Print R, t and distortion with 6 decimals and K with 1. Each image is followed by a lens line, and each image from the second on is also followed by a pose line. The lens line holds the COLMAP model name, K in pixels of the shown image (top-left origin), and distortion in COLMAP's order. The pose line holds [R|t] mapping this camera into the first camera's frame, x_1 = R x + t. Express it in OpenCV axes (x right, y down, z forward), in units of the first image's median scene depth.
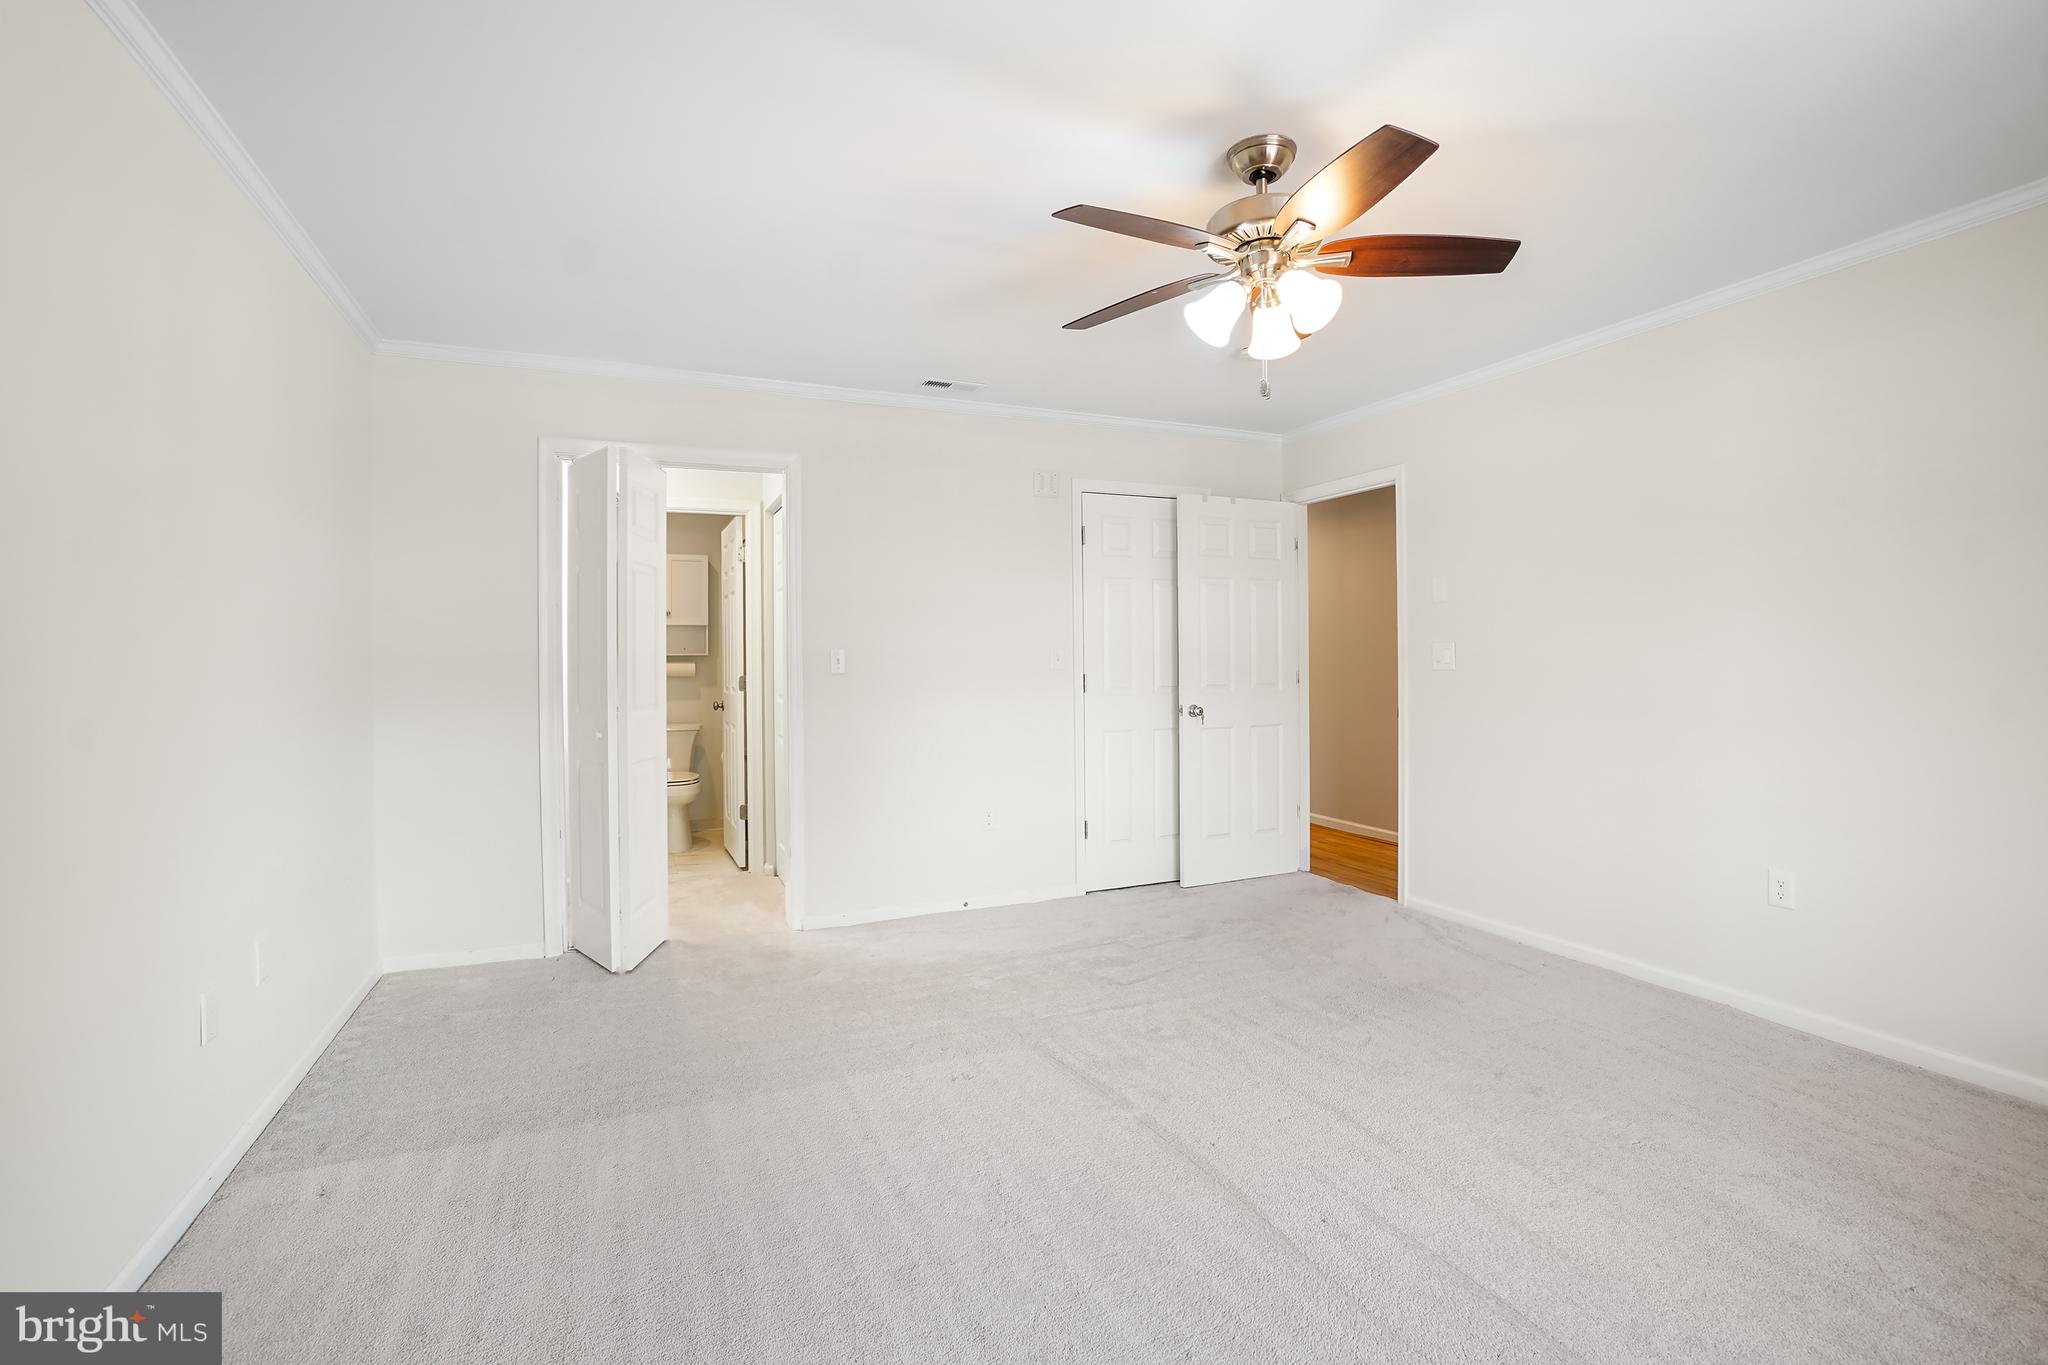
lens RADIAL K [[945.6, 0, 988.5], [0, 945.6, 645.8], [0, 0, 1]] dist [-0.075956, 0.024479]
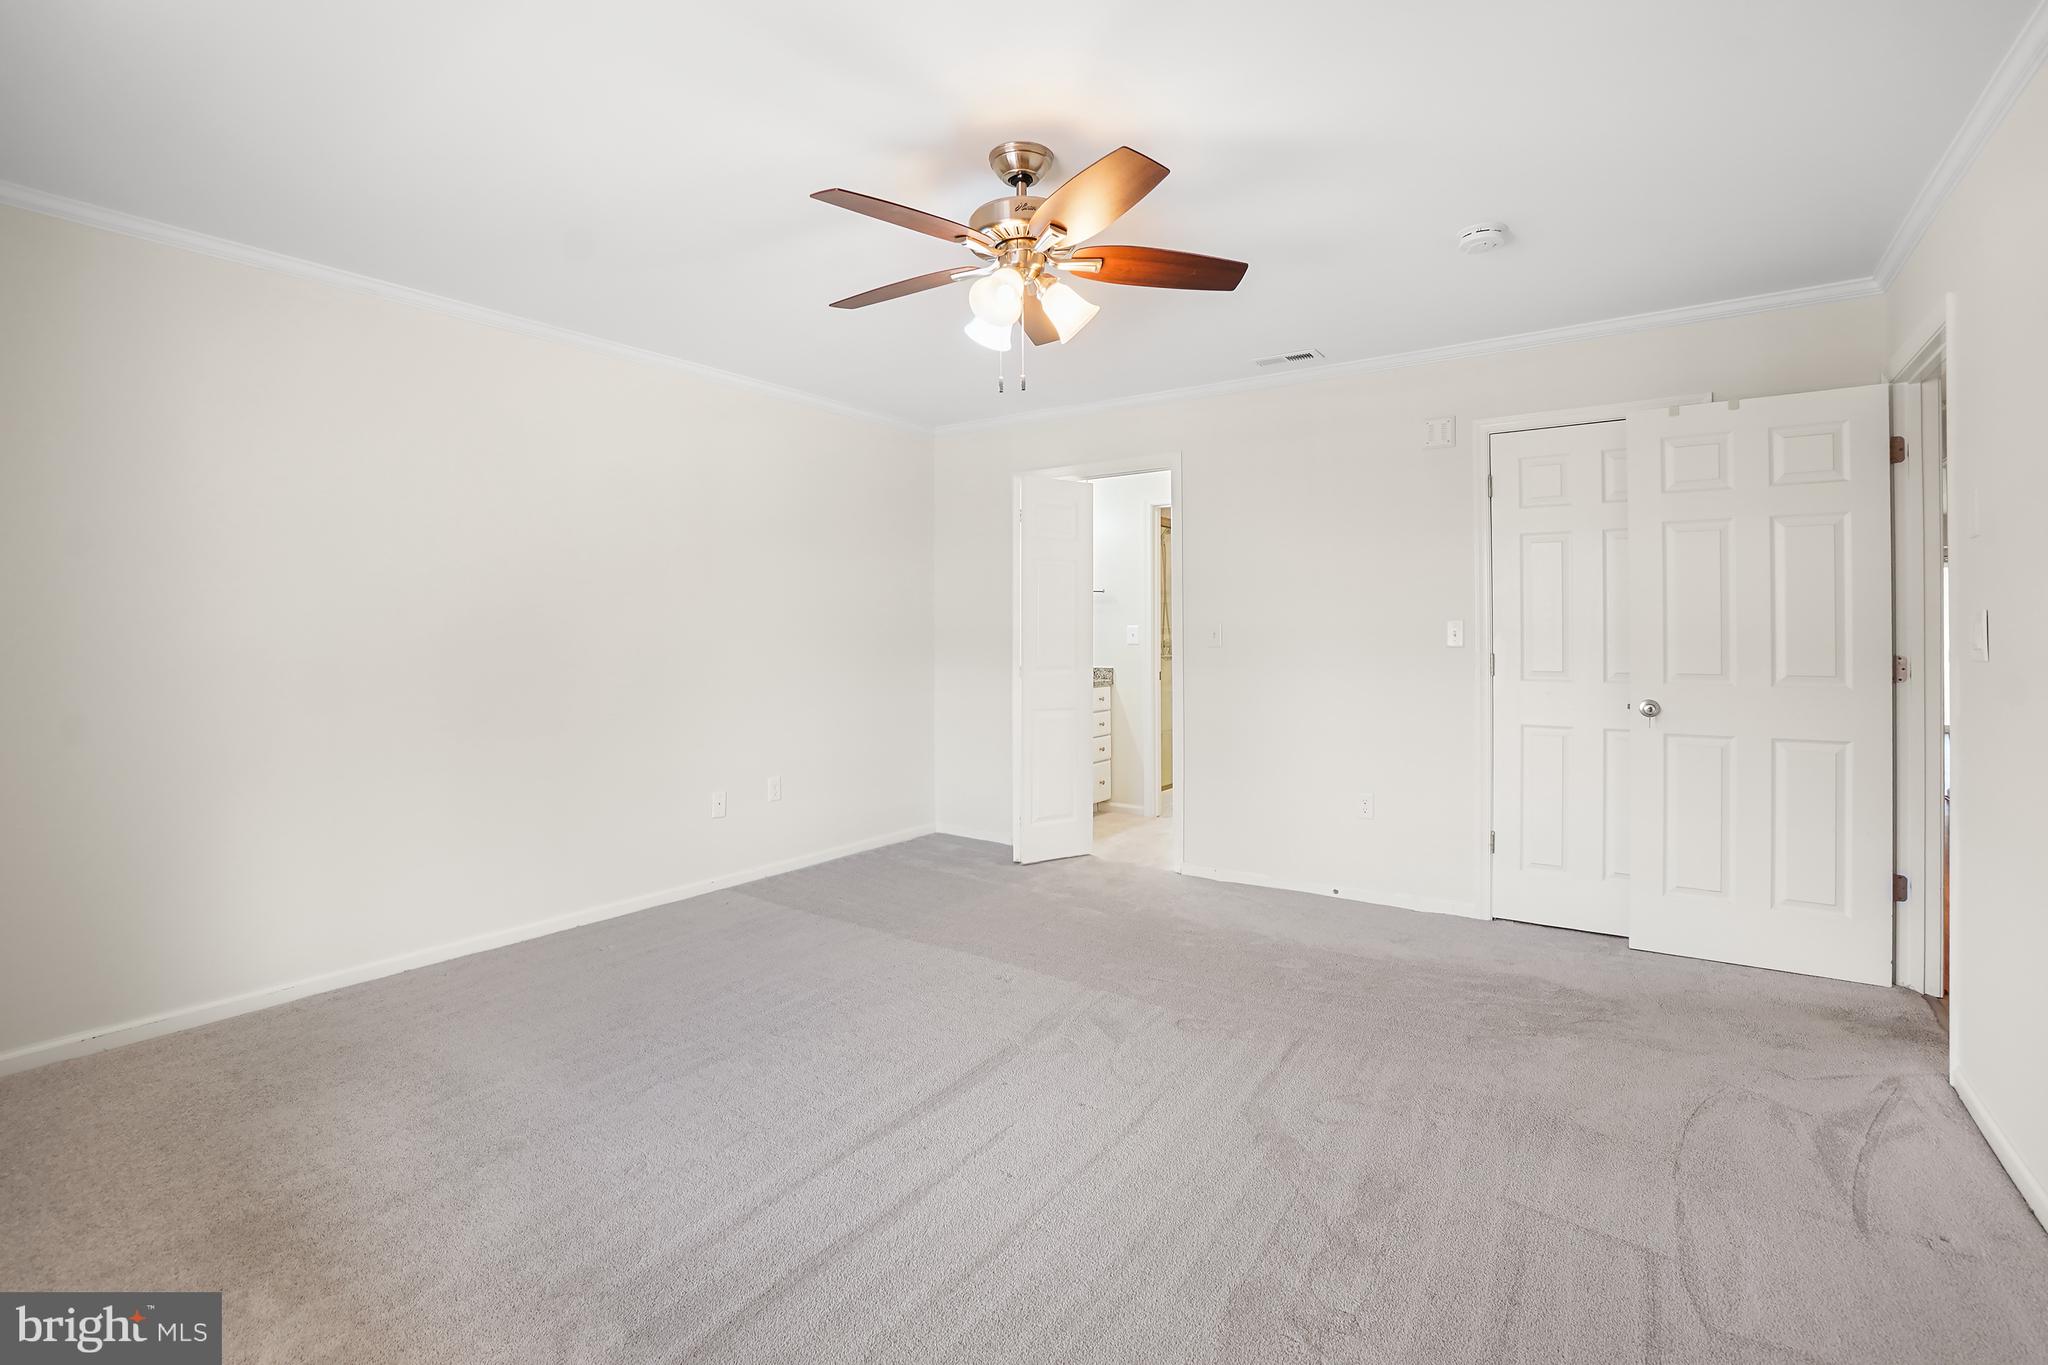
lens RADIAL K [[947.0, 0, 1015.8], [0, 947.0, 624.5], [0, 0, 1]] dist [-0.000264, -0.000014]
pose [[0.537504, 0.001633, -0.843260, 0.559025], [0.012590, 0.999871, 0.009961, -0.009375], [0.843167, -0.015970, 0.537414, 0.192637]]
